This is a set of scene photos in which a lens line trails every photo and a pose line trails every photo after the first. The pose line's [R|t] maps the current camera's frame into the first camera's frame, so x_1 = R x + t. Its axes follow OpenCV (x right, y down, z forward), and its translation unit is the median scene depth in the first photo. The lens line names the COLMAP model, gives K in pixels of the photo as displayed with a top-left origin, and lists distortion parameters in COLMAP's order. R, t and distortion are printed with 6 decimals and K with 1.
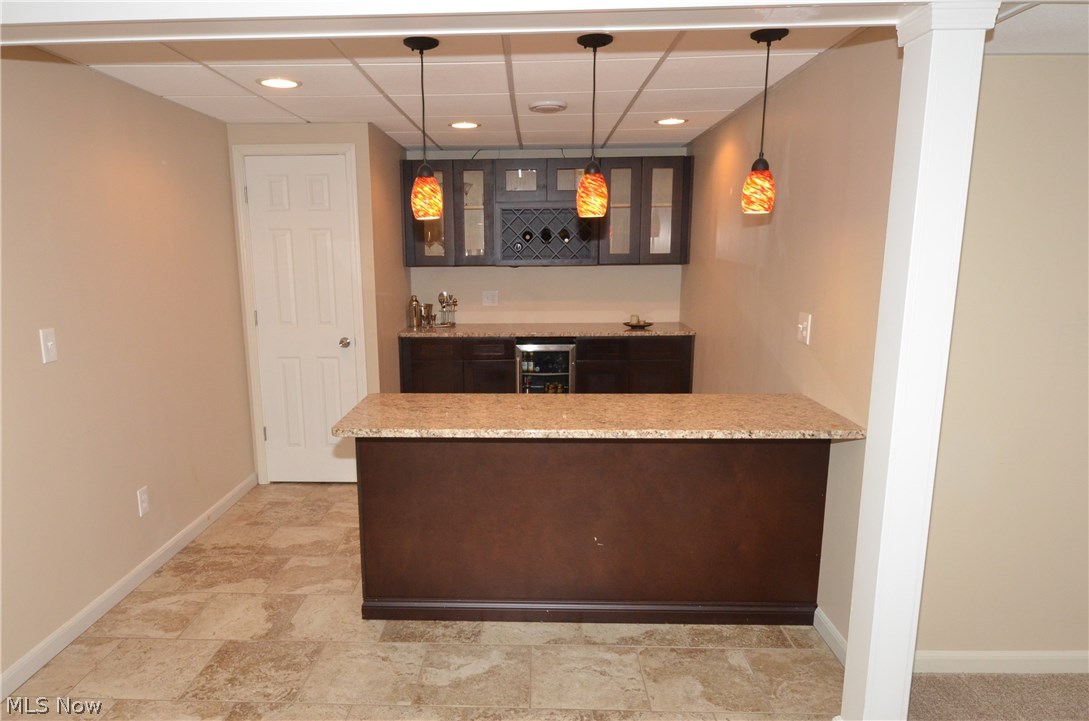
lens RADIAL K [[661.0, 0, 544.3], [0, 661.0, 361.9], [0, 0, 1]] dist [0.005211, -0.001072]
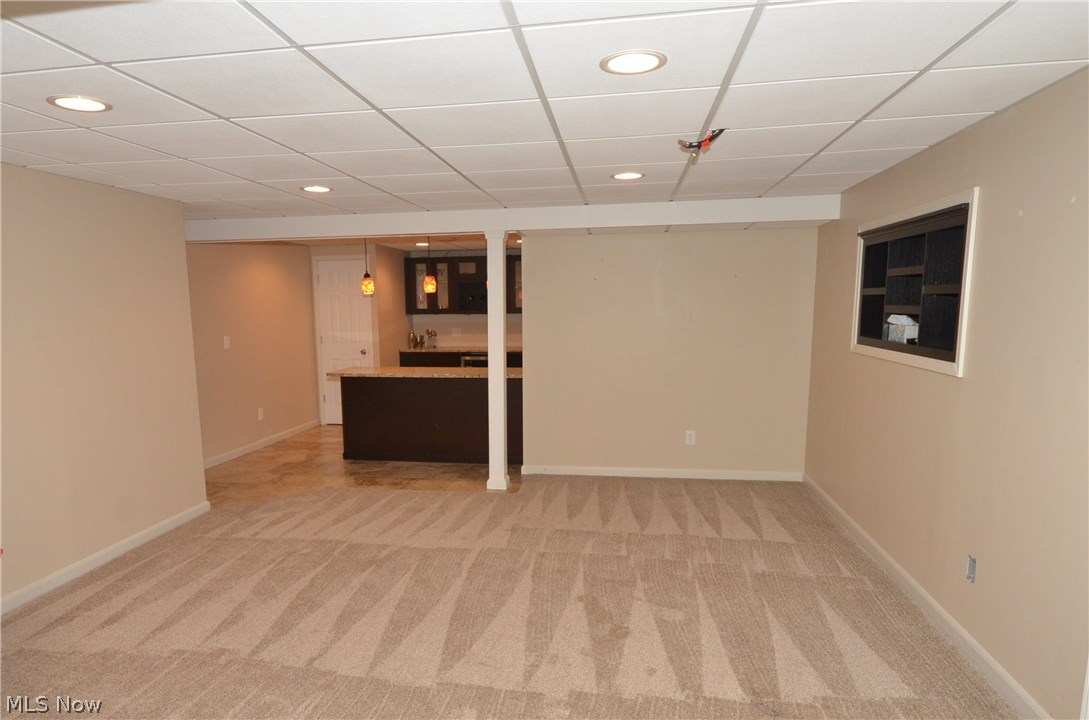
lens RADIAL K [[548.2, 0, 543.5], [0, 548.2, 361.9], [0, 0, 1]] dist [0.003154, -0.000088]
pose [[0.994546, 0.007067, -0.104059, 0.391193], [-0.013511, 0.998024, -0.061356, 0.090286], [0.103420, 0.062427, 0.992677, -0.552320]]
